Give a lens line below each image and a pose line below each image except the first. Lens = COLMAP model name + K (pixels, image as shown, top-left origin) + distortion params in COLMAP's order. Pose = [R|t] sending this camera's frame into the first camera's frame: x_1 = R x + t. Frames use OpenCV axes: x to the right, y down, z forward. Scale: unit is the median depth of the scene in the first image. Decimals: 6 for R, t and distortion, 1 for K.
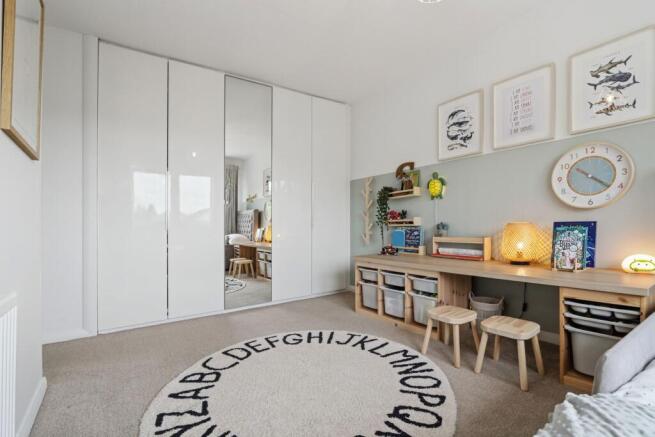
lens RADIAL K [[306.2, 0, 329.6], [0, 306.2, 221.2], [0, 0, 1]] dist [-0.013471, 0.000268]
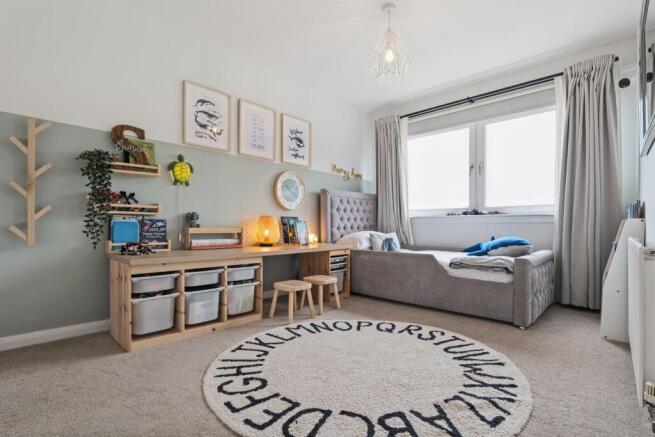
lens RADIAL K [[312.2, 0, 328.3], [0, 312.2, 232.5], [0, 0, 1]] dist [-0.015806, -0.000130]
pose [[-0.196357, -0.002471, 0.980529, -0.800314], [-0.013915, 0.999903, -0.000267, 0.075557], [-0.980434, -0.013696, -0.196372, 0.994780]]
